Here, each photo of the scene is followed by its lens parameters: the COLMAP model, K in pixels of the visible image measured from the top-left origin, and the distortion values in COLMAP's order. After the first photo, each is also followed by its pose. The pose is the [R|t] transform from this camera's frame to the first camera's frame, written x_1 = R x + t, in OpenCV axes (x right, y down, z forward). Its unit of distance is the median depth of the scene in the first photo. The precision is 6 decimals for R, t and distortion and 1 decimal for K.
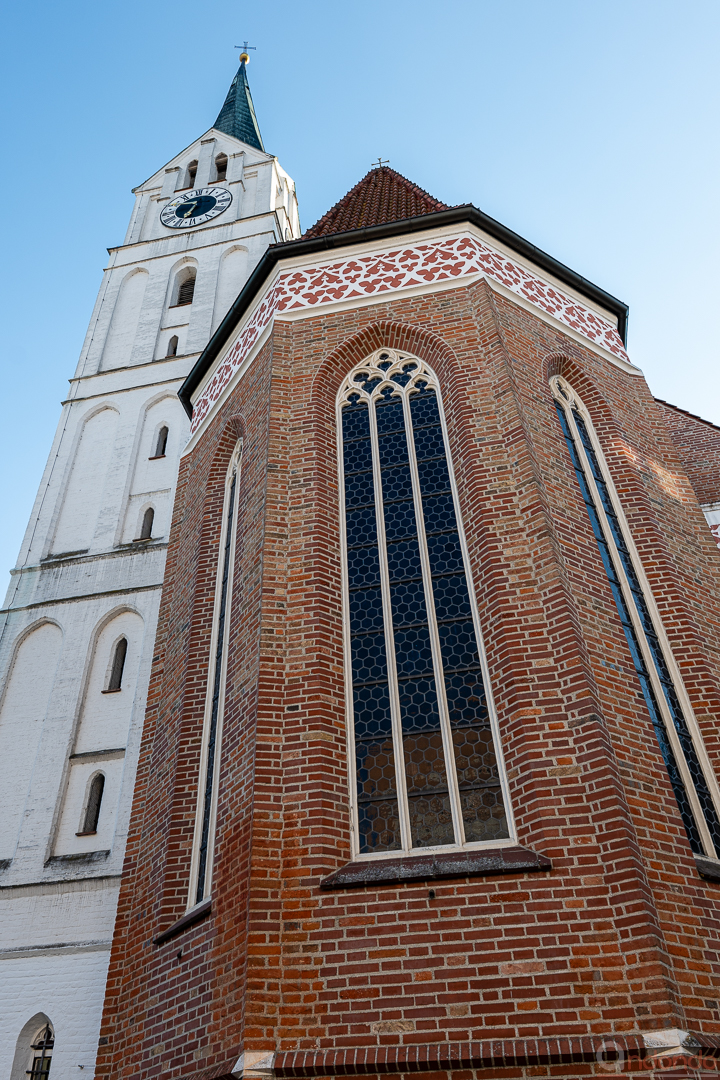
lens RADIAL K [[819.6, 0, 358.5], [0, 819.6, 522.6], [0, 0, 1]] dist [0.001623, -0.012552]
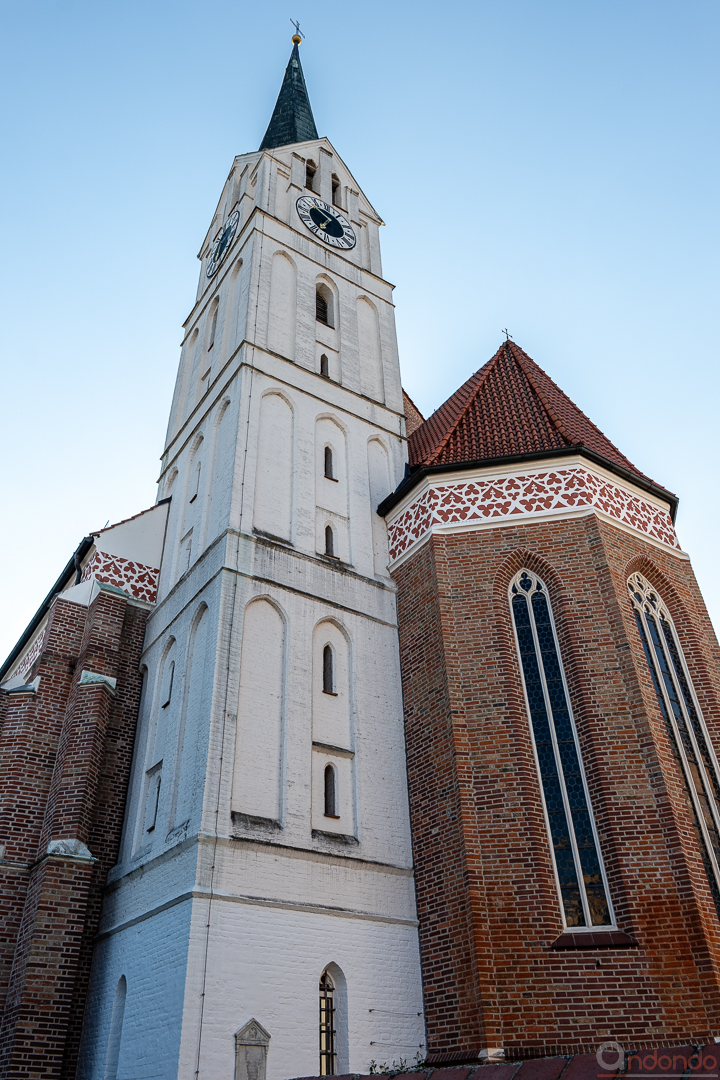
lens RADIAL K [[792.5, 0, 360.0], [0, 792.5, 540.0], [0, 0, 1]] dist [0.004222, 0.004714]
pose [[0.693665, 0.449851, 0.562551, -1.168848], [-0.478545, 0.871537, -0.106856, 0.133801], [-0.538353, -0.195083, 0.819828, 0.103716]]
